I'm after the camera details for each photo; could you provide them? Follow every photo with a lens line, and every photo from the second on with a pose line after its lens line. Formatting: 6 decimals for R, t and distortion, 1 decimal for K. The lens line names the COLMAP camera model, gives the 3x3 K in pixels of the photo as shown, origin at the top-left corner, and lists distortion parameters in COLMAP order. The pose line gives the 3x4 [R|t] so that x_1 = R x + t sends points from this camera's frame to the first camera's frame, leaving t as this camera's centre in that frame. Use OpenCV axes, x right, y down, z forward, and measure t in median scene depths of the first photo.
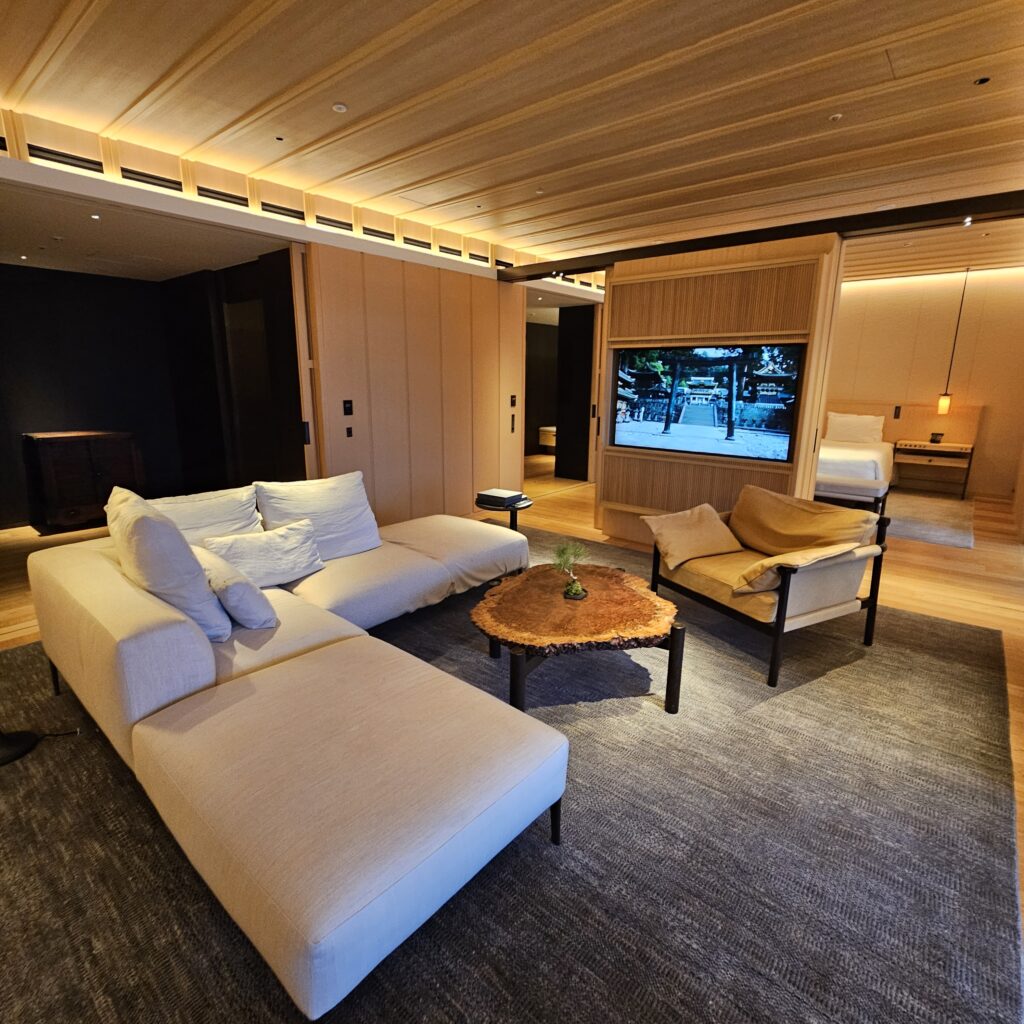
lens RADIAL K [[560.7, 0, 509.6], [0, 560.7, 512.7], [0, 0, 1]] dist [-0.001148, -0.003265]
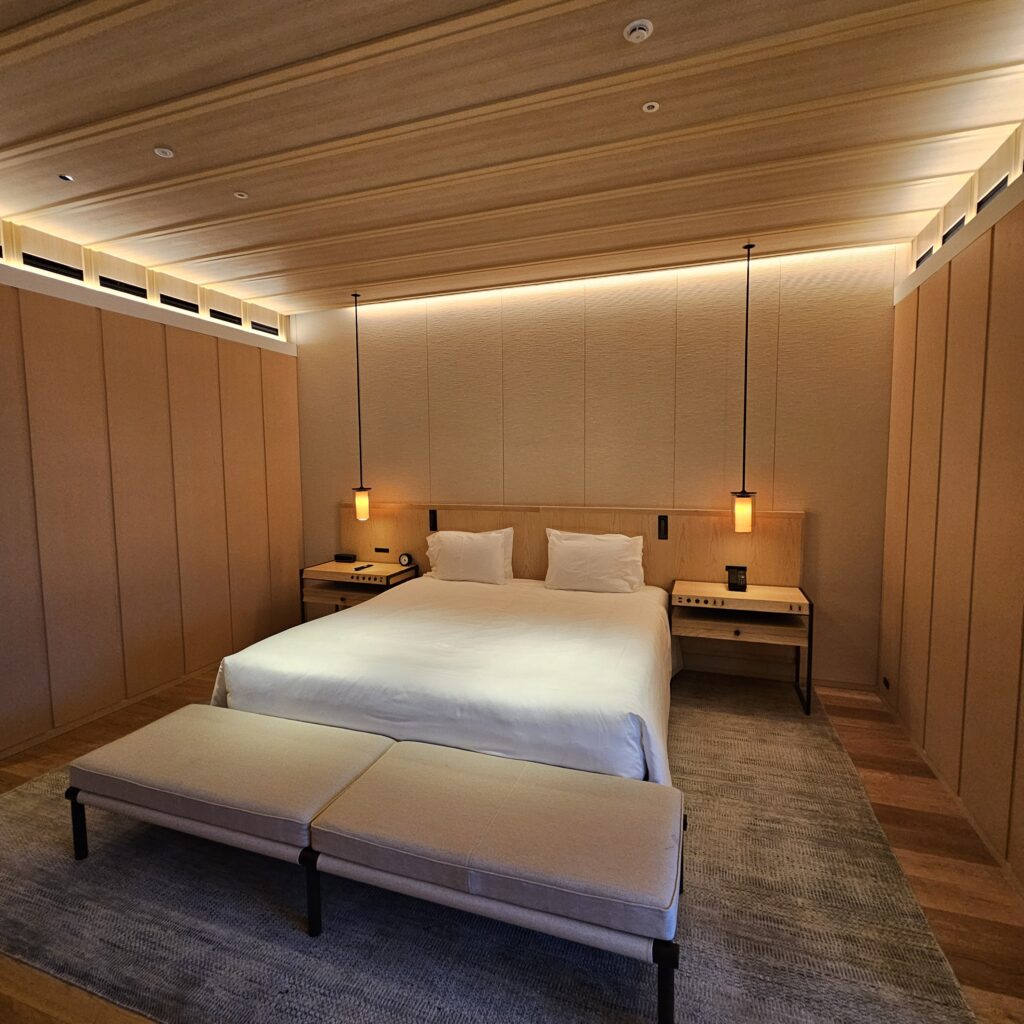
lens RADIAL K [[560.7, 0, 508.1], [0, 560.7, 505.7], [0, 0, 1]] dist [-0.001148, -0.003265]
pose [[0.937132, -0.047634, 0.345709, 0.400369], [0.092229, 0.989224, -0.113706, -0.160408], [-0.336567, 0.138442, 0.931427, 0.593707]]
